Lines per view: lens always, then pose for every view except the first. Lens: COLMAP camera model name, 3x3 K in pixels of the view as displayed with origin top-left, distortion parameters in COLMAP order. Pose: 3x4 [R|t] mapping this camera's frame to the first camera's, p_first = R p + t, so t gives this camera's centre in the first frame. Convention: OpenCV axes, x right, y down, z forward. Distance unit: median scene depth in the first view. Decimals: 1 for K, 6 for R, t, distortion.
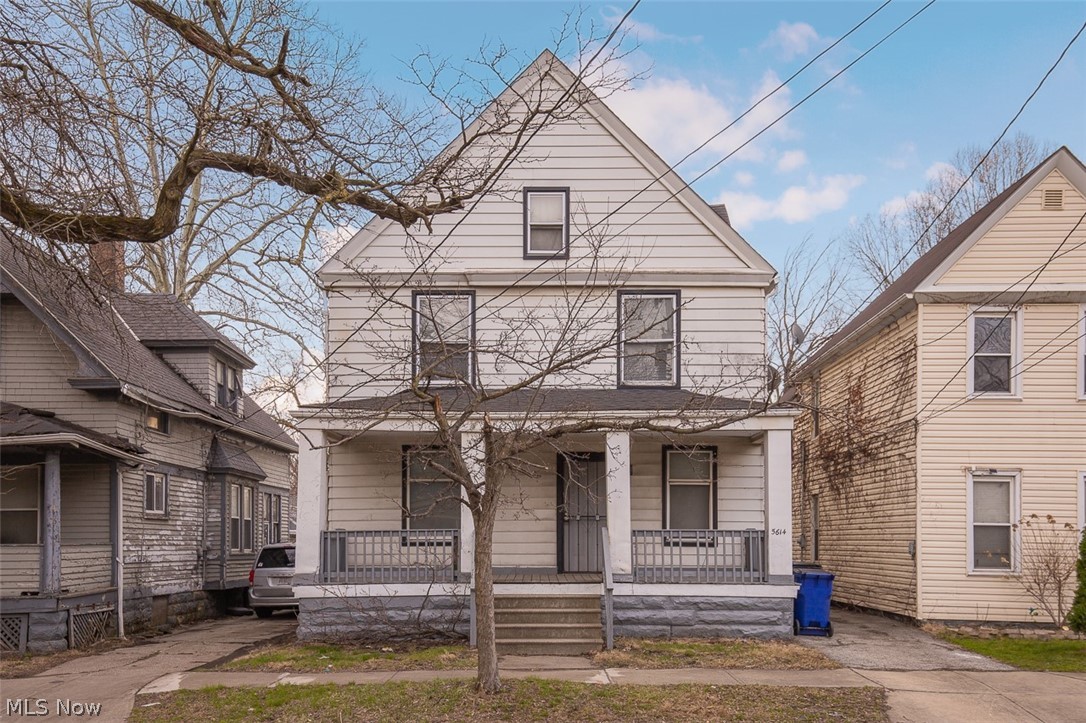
lens RADIAL K [[1003.1, 0, 542.7], [0, 1003.1, 364.1], [0, 0, 1]] dist [0.097969, 0.000000]
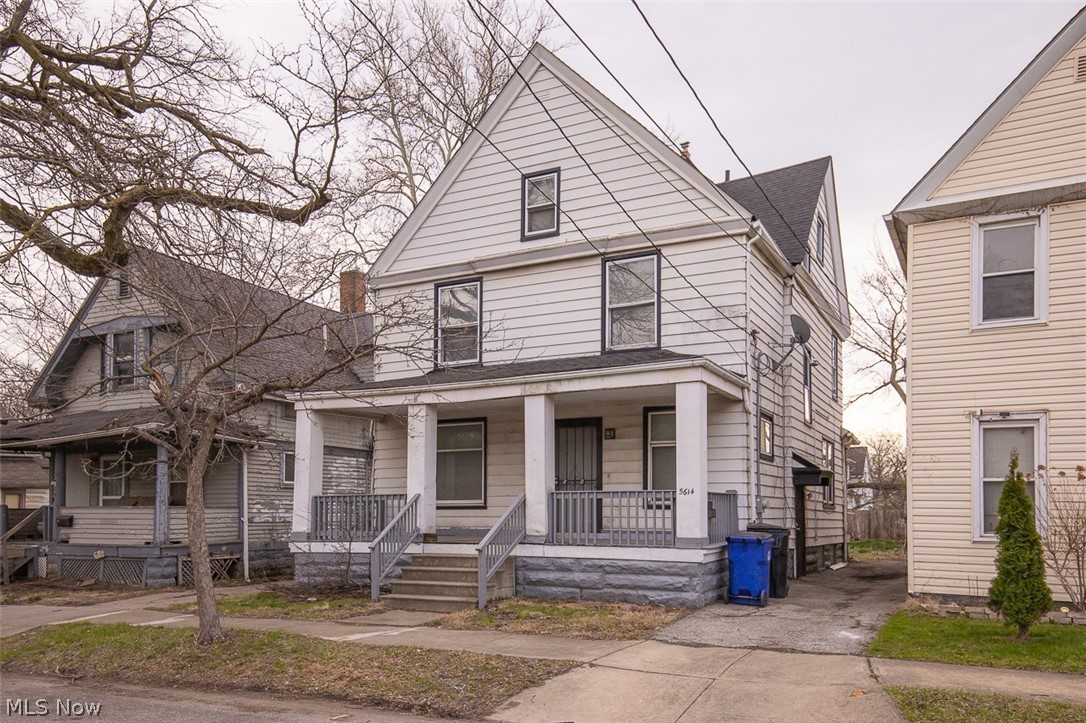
lens RADIAL K [[843.4, 0, 543.2], [0, 843.4, 360.6], [0, 0, 1]] dist [0.057255, -0.000371]
pose [[0.885046, -0.083007, -0.458044, 0.482646], [0.081234, 0.996415, -0.023608, 0.053731], [0.458362, -0.016314, 0.888616, 0.251708]]
